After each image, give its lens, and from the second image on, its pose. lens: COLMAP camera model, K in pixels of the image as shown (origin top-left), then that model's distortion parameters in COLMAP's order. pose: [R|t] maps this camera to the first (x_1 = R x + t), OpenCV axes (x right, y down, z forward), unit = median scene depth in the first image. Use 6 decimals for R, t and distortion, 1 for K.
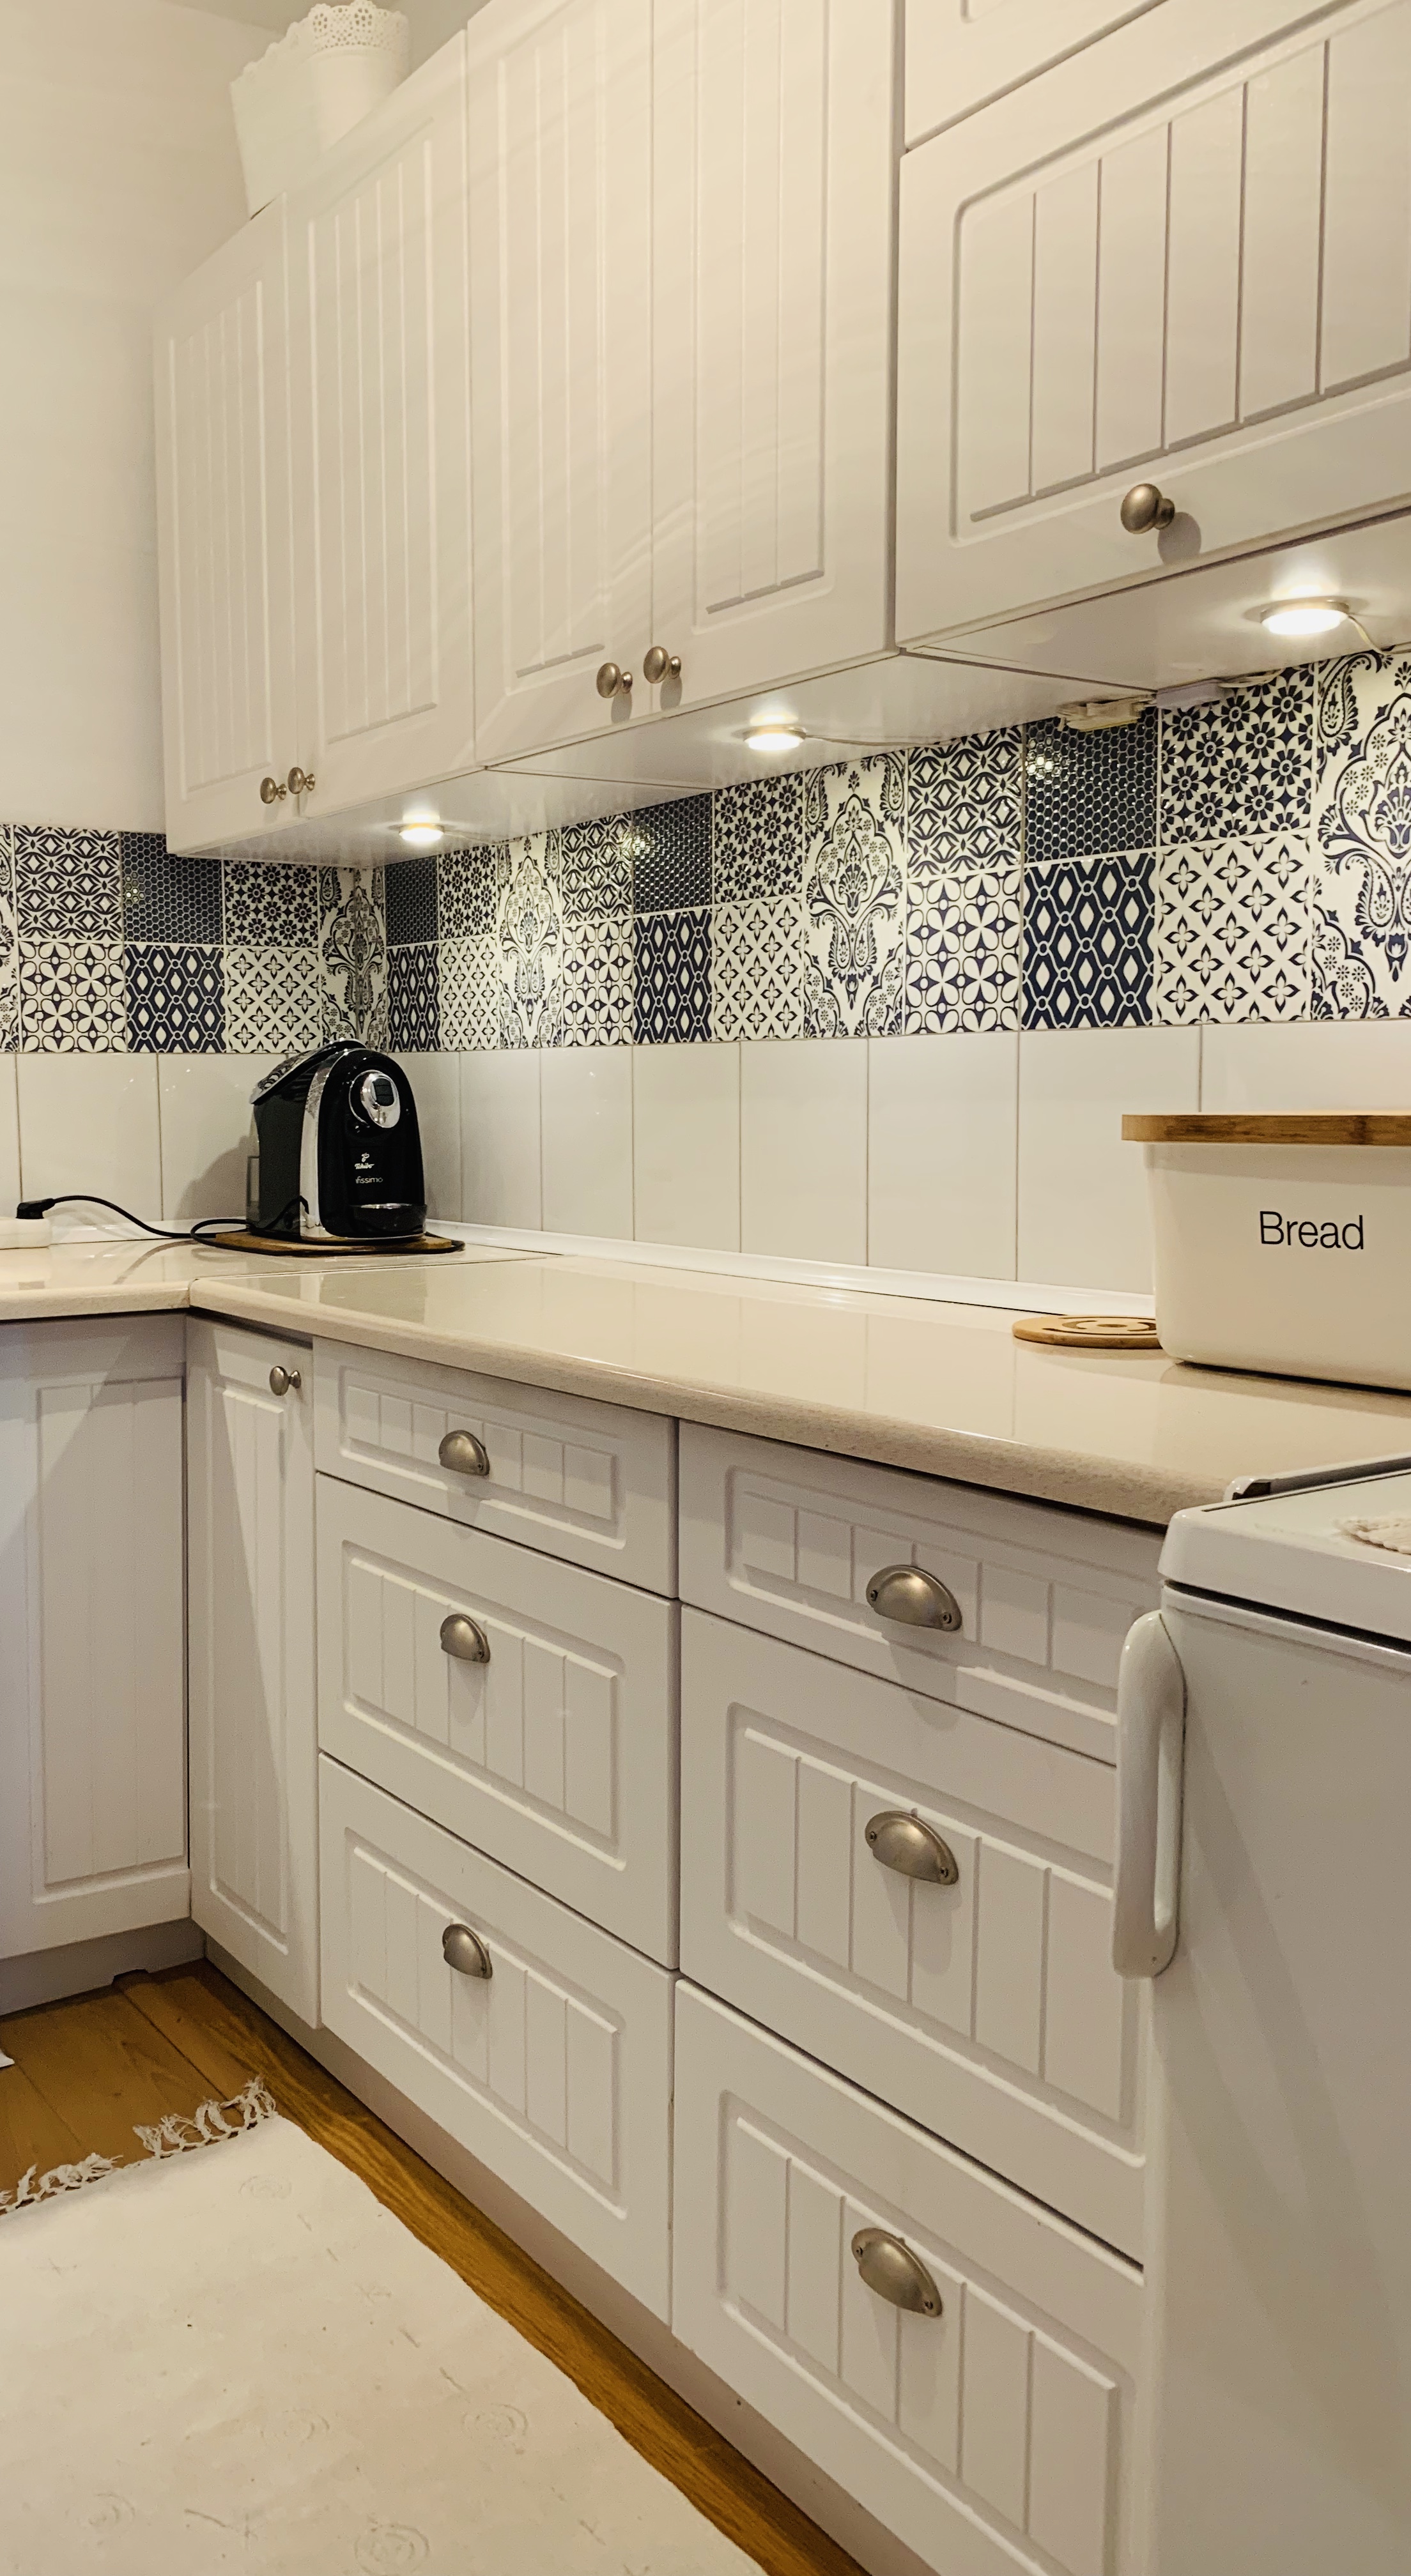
lens RADIAL K [[1937.4, 0, 479.2], [0, 1937.4, 1296.6], [0, 0, 1]] dist [0.021268, -0.019357]
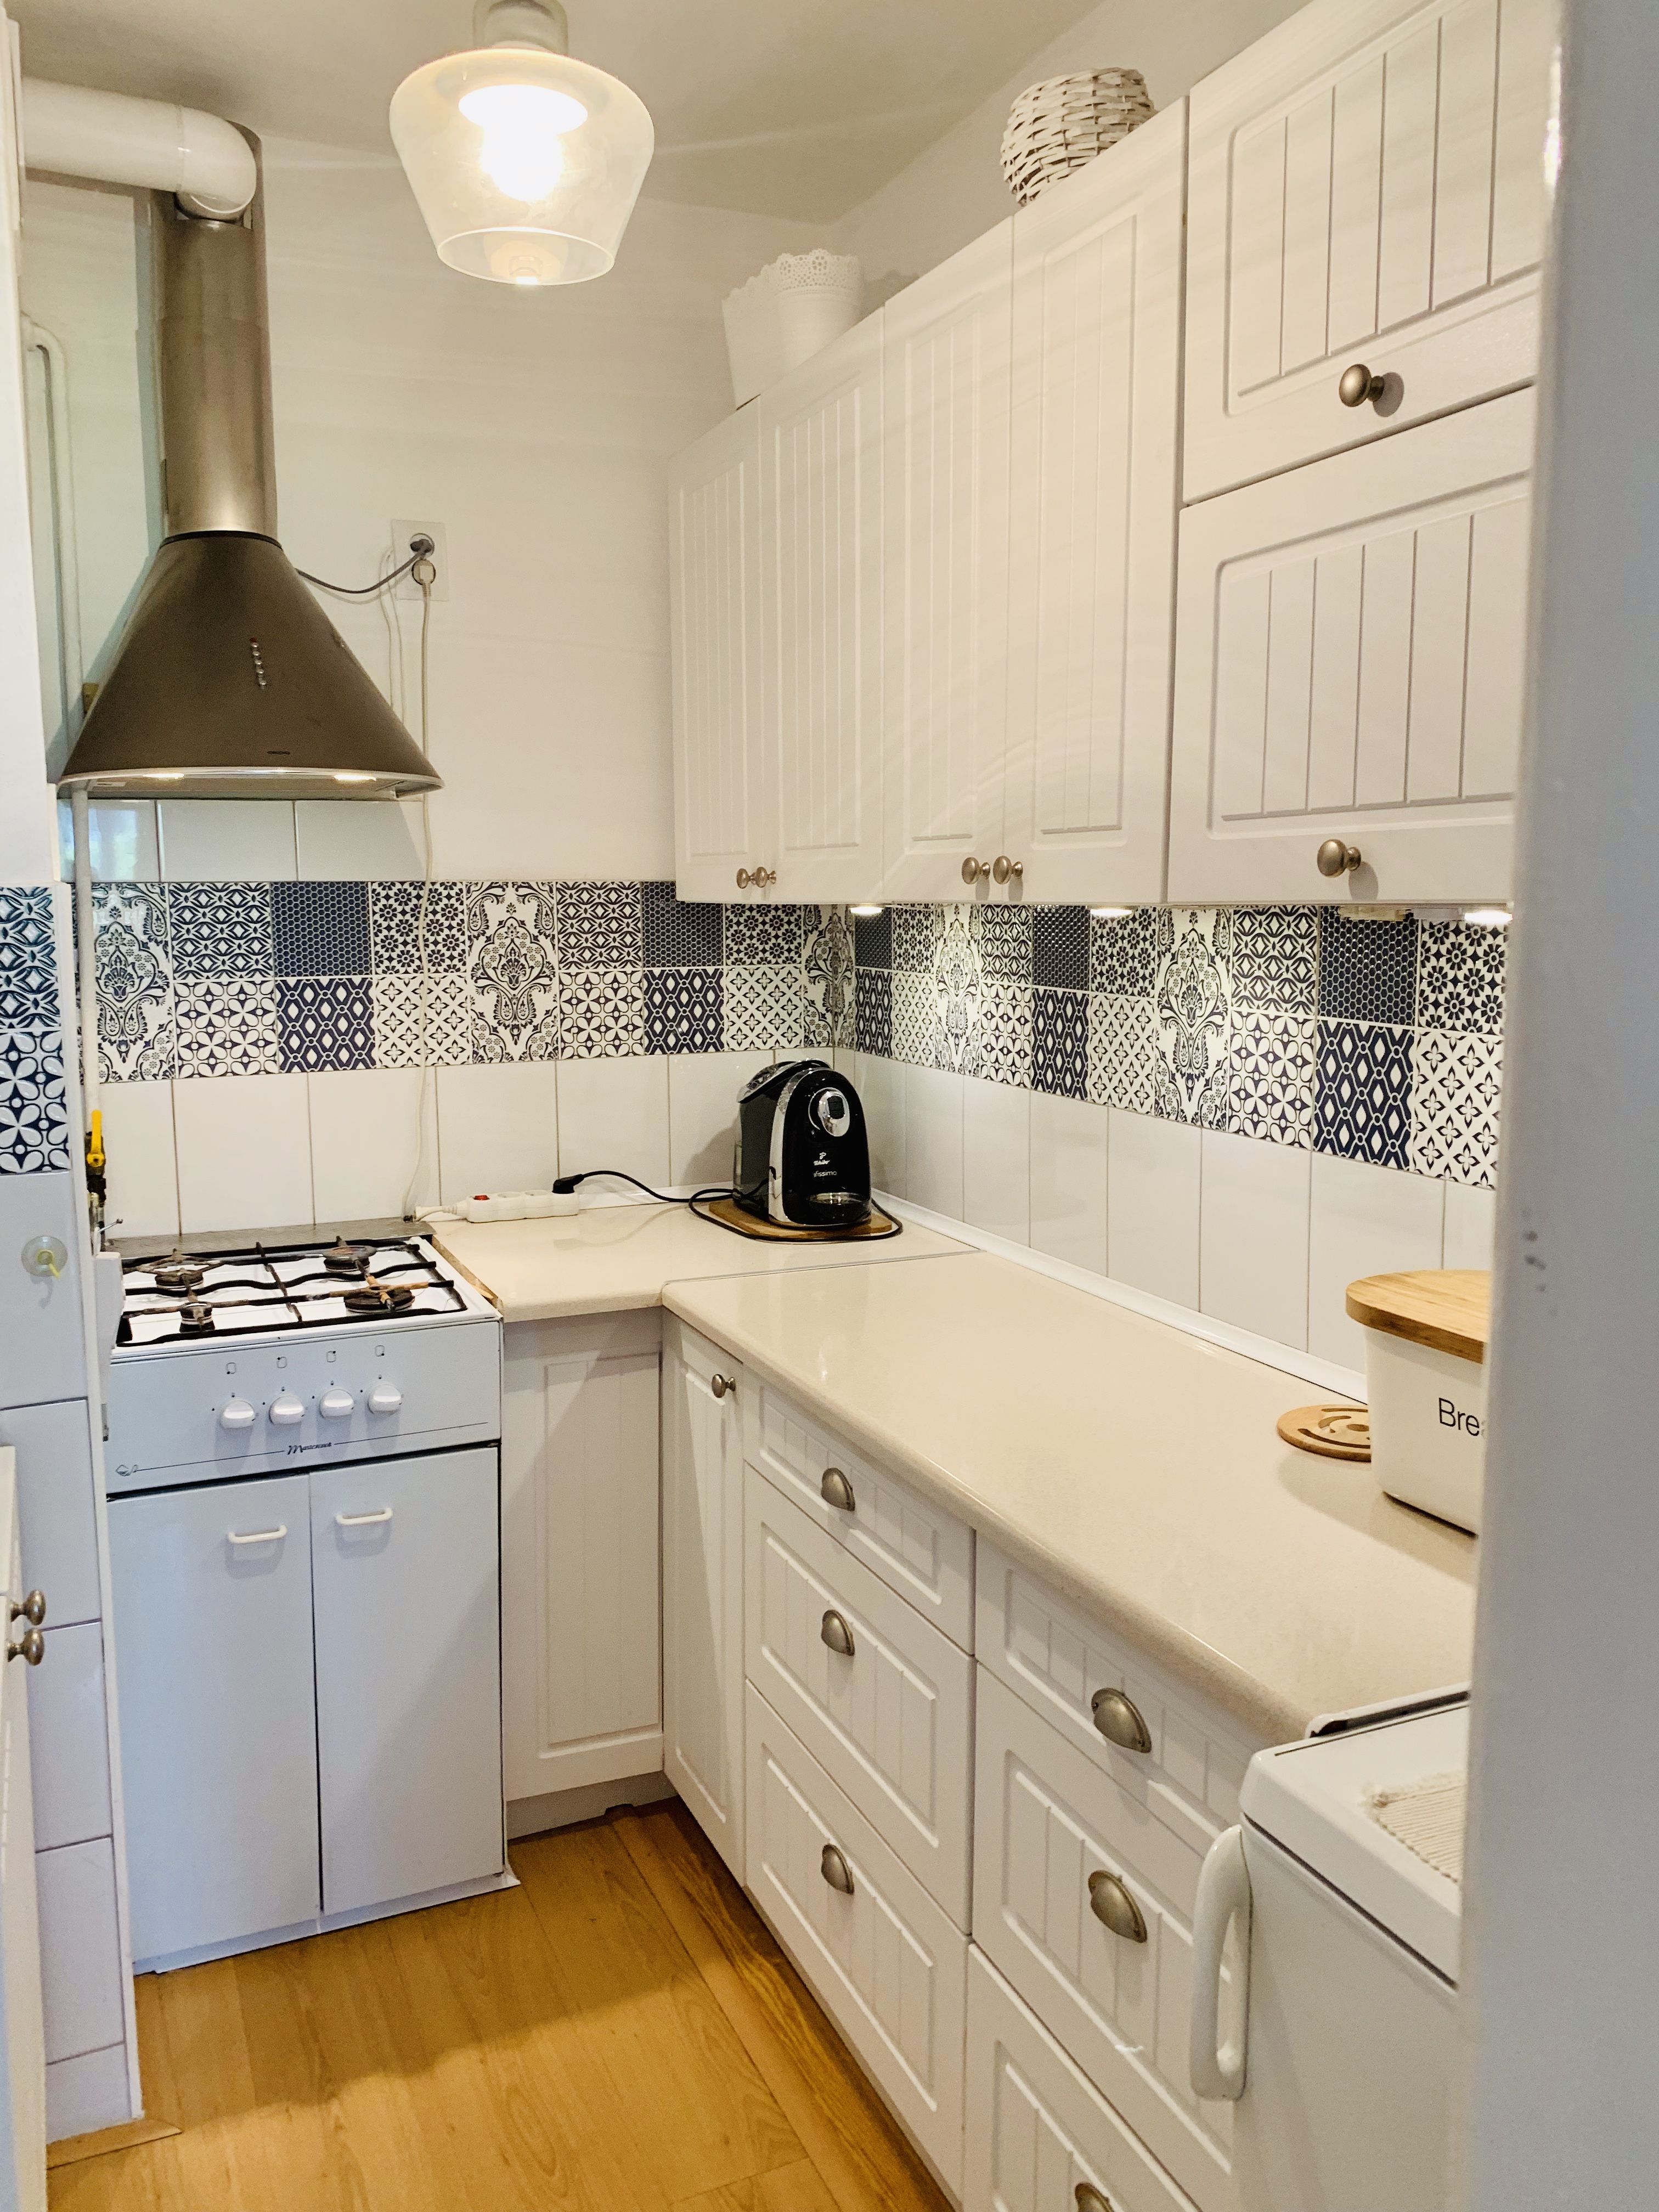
lens RADIAL K [[1677.1, 0, 808.5], [0, 1677.1, 1084.7], [0, 0, 1]] dist [0.026075, -0.042837]
pose [[0.988731, 0.022577, -0.147988, 0.113466], [-0.018321, 0.999380, 0.030056, -0.189367], [0.148575, -0.027006, 0.988532, -0.076306]]
